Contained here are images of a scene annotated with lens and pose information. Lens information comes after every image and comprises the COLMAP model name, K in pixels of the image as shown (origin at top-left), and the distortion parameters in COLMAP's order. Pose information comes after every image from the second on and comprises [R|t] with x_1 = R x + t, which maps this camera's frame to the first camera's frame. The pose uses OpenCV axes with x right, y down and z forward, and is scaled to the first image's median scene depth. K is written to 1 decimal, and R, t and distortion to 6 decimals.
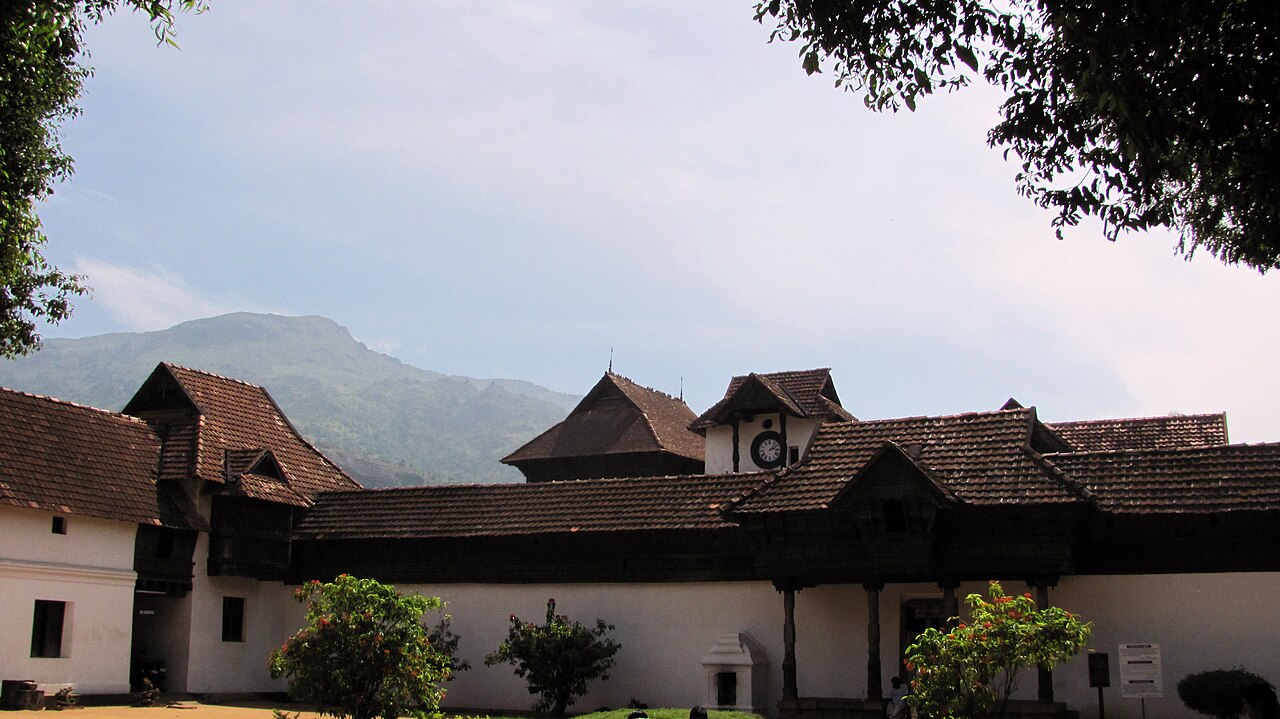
lens RADIAL K [[1355.5, 0, 640.0], [0, 1355.5, 359.5], [0, 0, 1]] dist [-0.213899, 0.281873]
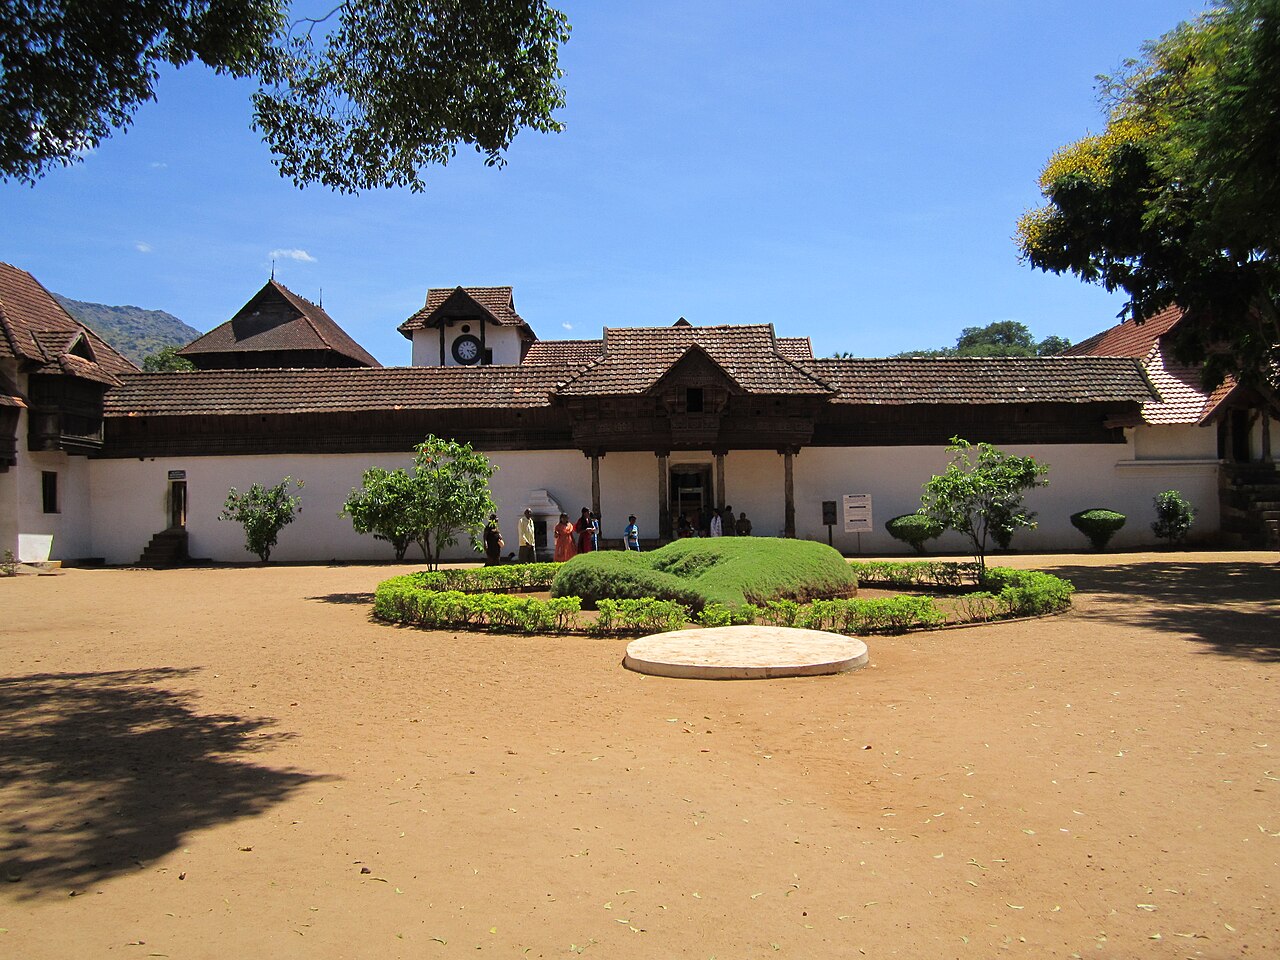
lens RADIAL K [[1045.6, 0, 640.0], [0, 1045.6, 480.0], [0, 0, 1]] dist [-0.041156, -0.005292]
pose [[0.904160, -0.014090, 0.426961, -0.249605], [-0.062824, 0.984203, 0.165520, 0.022582], [-0.422548, -0.176480, 0.888992, 0.076328]]
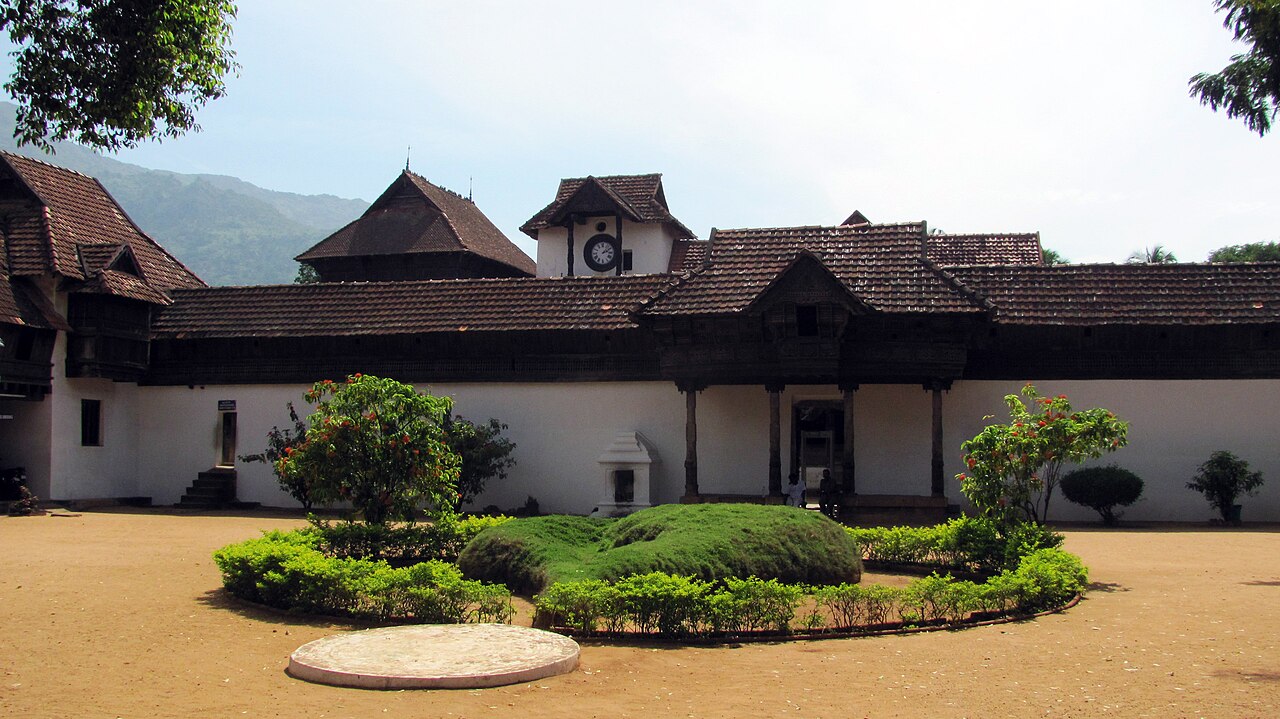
lens RADIAL K [[1355.5, 0, 640.0], [0, 1355.5, 359.5], [0, 0, 1]] dist [-0.213899, 0.281873]
pose [[0.976454, 0.006598, 0.215624, -0.135375], [-0.037925, 0.989216, 0.141471, 0.002371], [-0.212366, -0.146318, 0.966174, 0.007544]]
